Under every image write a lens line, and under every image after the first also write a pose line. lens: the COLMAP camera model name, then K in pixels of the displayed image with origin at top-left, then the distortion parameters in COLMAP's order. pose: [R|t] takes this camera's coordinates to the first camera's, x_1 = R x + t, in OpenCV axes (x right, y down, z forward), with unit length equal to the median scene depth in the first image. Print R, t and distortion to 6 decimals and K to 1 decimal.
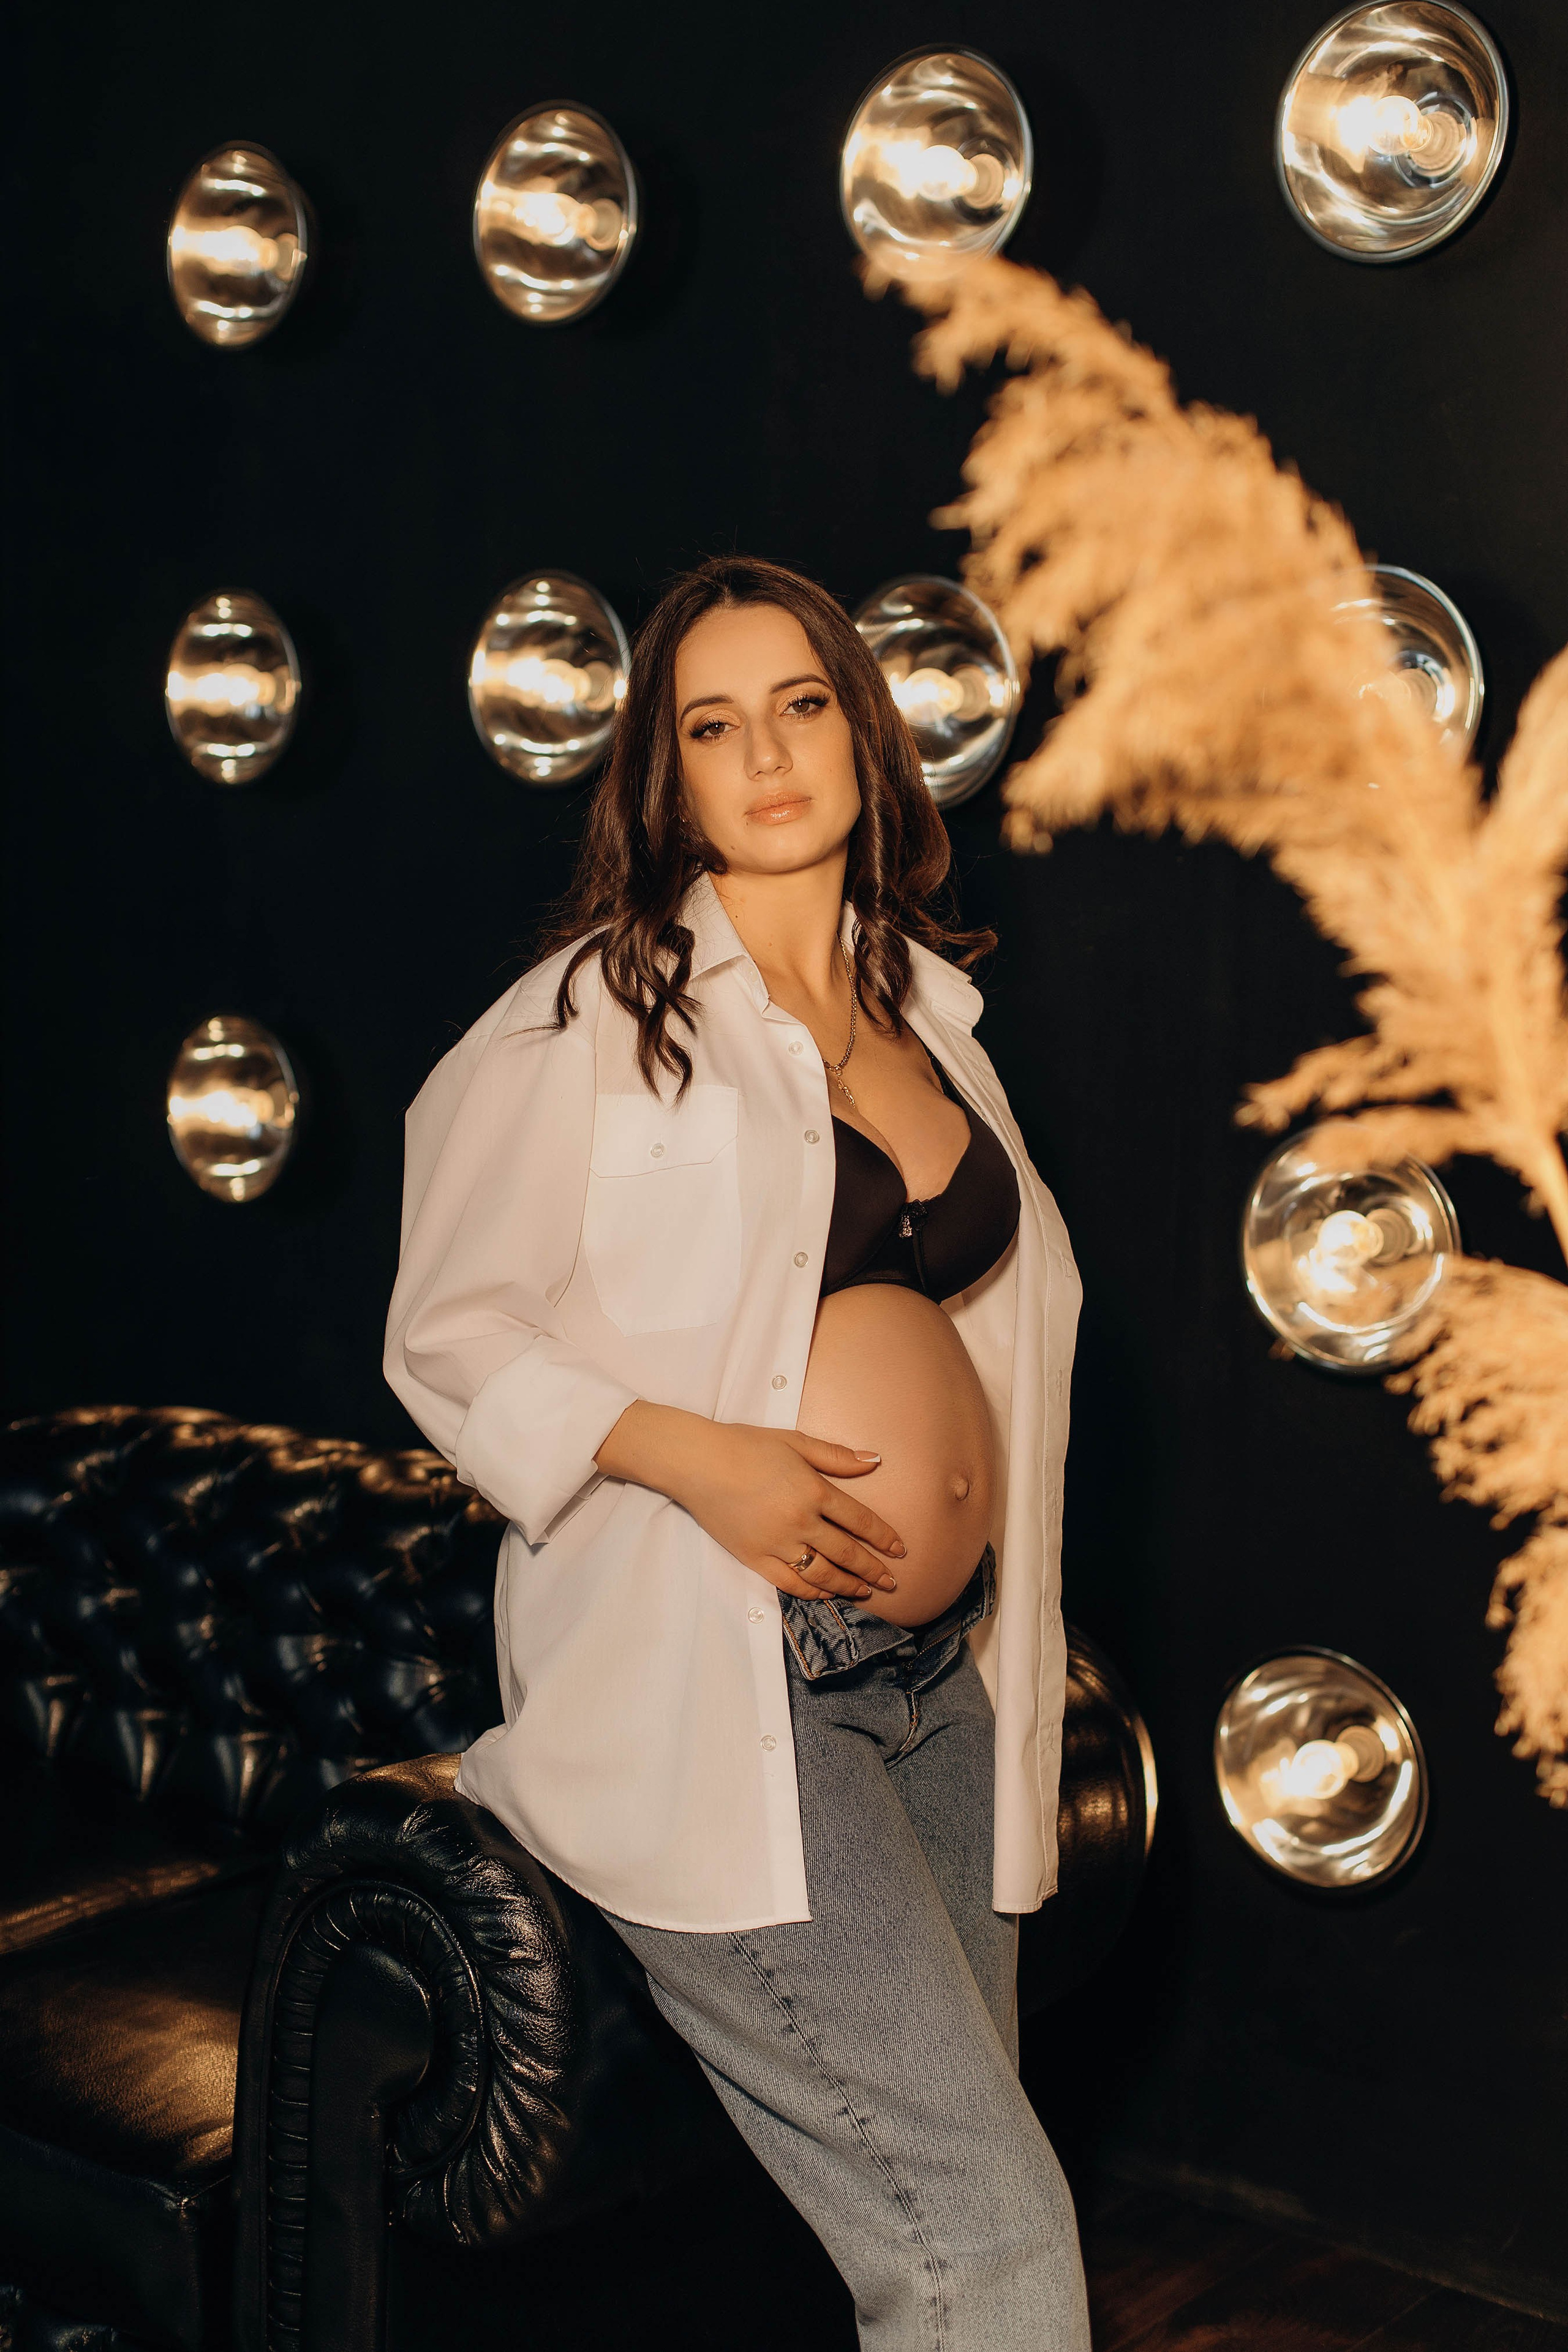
lens RADIAL K [[3328.9, 0, 784.0], [0, 3328.9, 1176.0], [0, 0, 1]] dist [-0.035747, -0.094079]
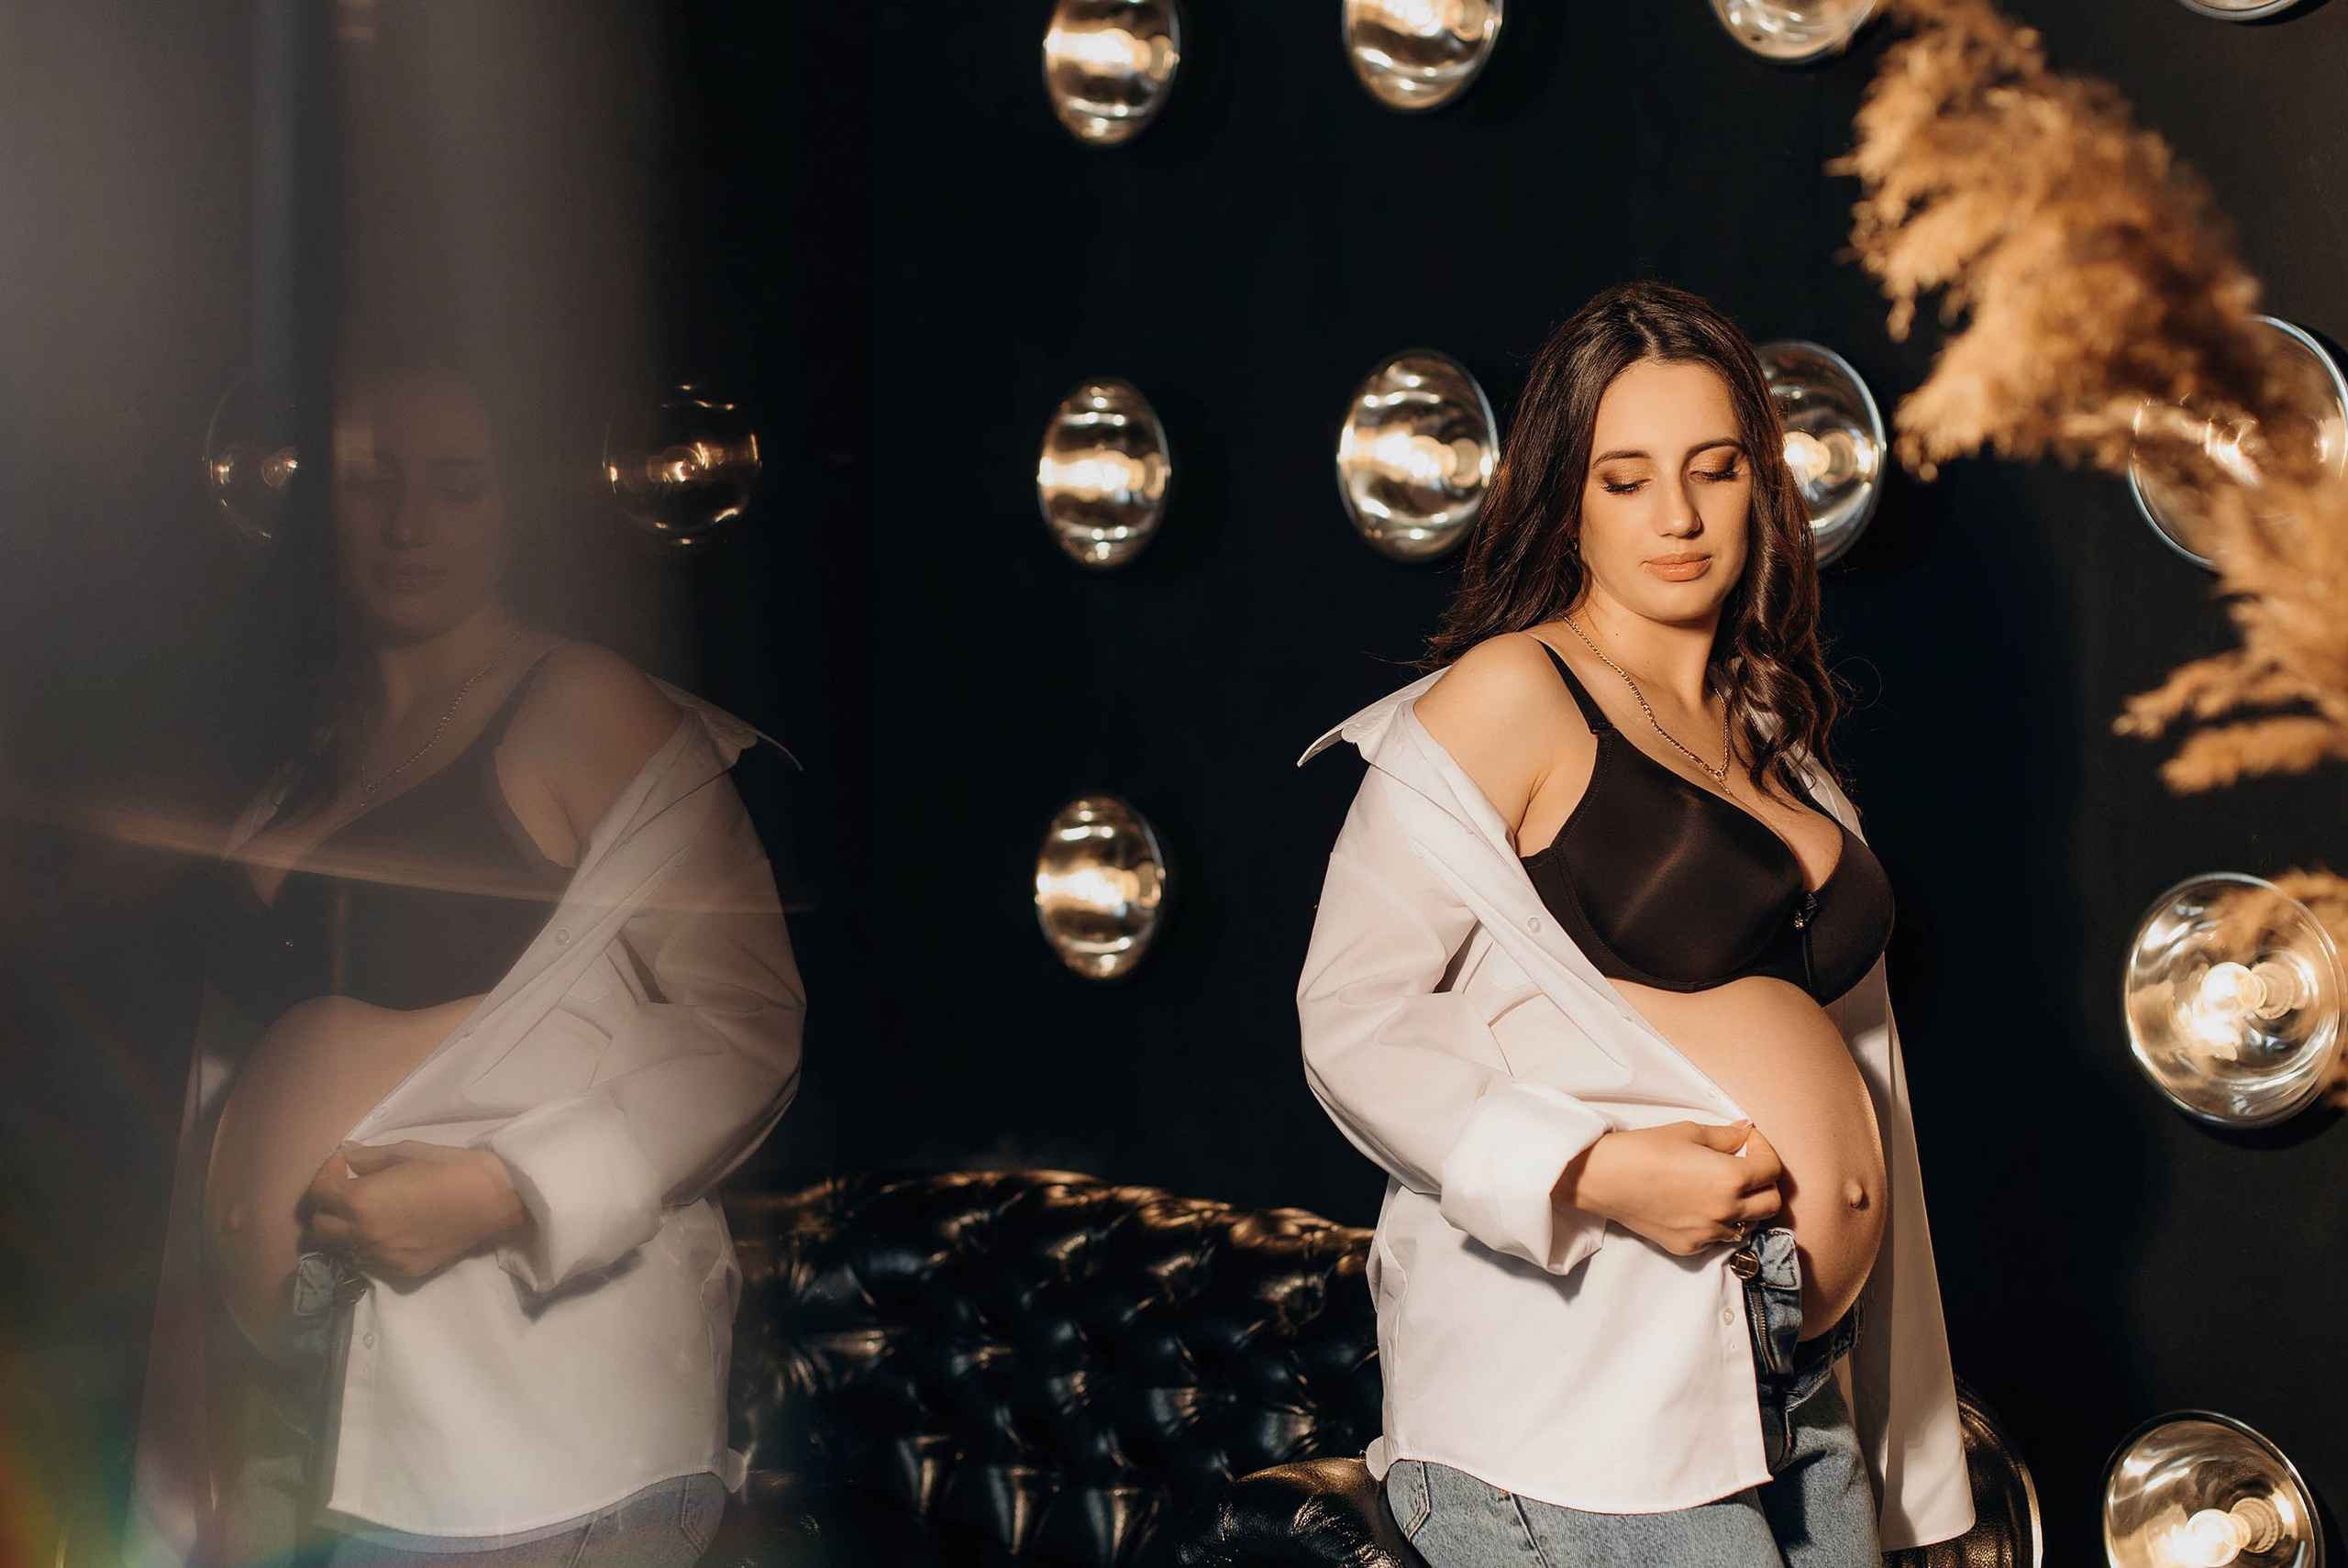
lens RADIAL K [[3618.5, 0, 1174.0], [0, 3618.5, 784.0], [0, 0, 1]] dist [-0.031555, -0.078889]
pose [[0.992910, -0.005345, -0.118745, -0.014001], [-0.006001, 0.995460, -0.094990, 0.058312], [0.118714, 0.095030, 0.988371, -0.096258]]
